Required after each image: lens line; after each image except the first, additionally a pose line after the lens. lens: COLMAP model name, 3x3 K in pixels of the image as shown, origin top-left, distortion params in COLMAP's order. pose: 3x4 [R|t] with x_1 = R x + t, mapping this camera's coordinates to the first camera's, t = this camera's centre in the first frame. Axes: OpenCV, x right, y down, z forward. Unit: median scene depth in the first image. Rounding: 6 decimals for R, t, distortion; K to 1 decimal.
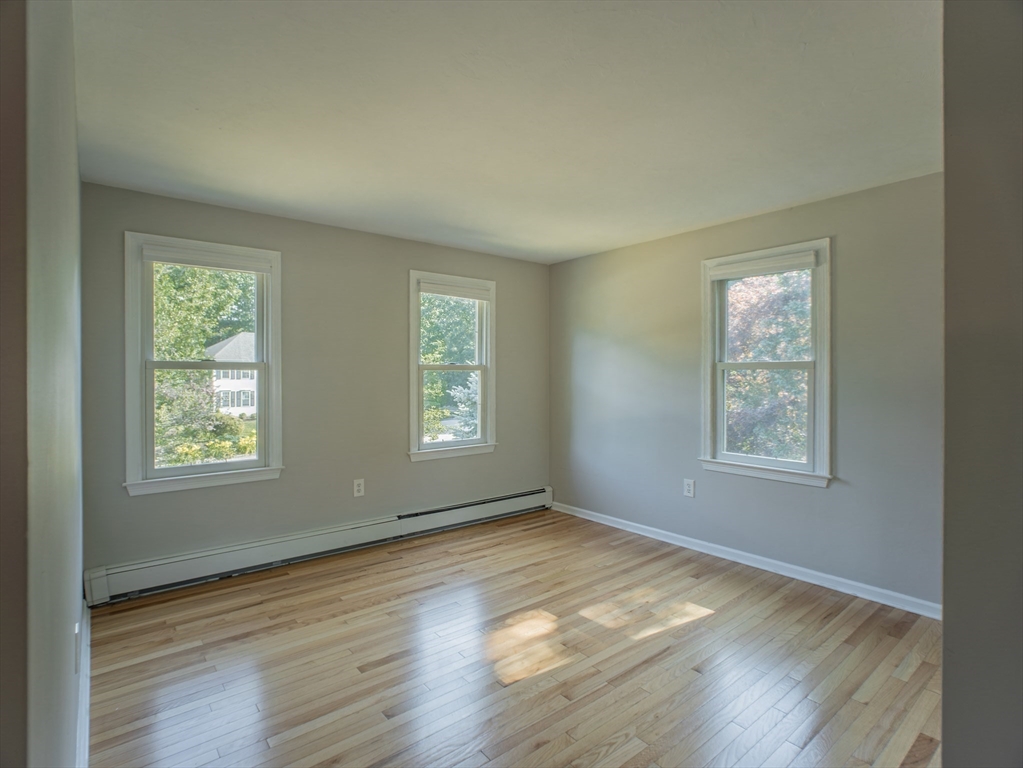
lens RADIAL K [[522.1, 0, 526.2], [0, 522.1, 381.3], [0, 0, 1]] dist [-0.001363, -0.000119]
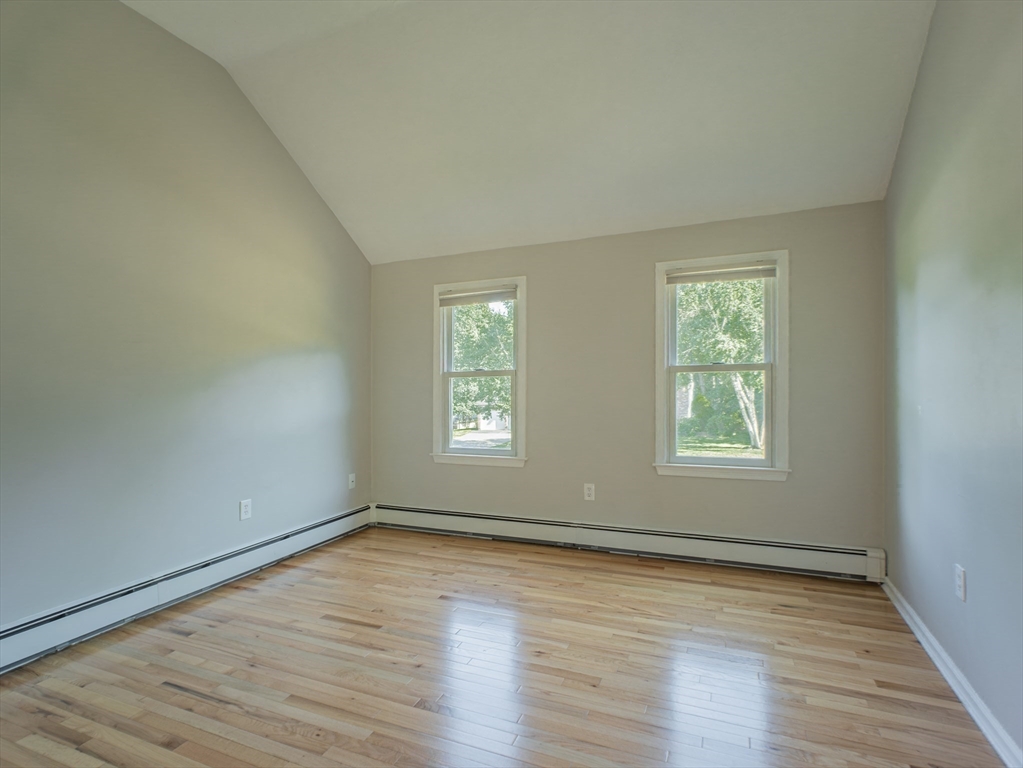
lens RADIAL K [[522.1, 0, 526.2], [0, 522.1, 381.3], [0, 0, 1]] dist [-0.001363, -0.000119]
pose [[0.474527, -0.001352, -0.880240, 0.471896], [0.004656, 0.999989, 0.000975, -0.009345], [0.880229, -0.004561, 0.474527, 0.370965]]
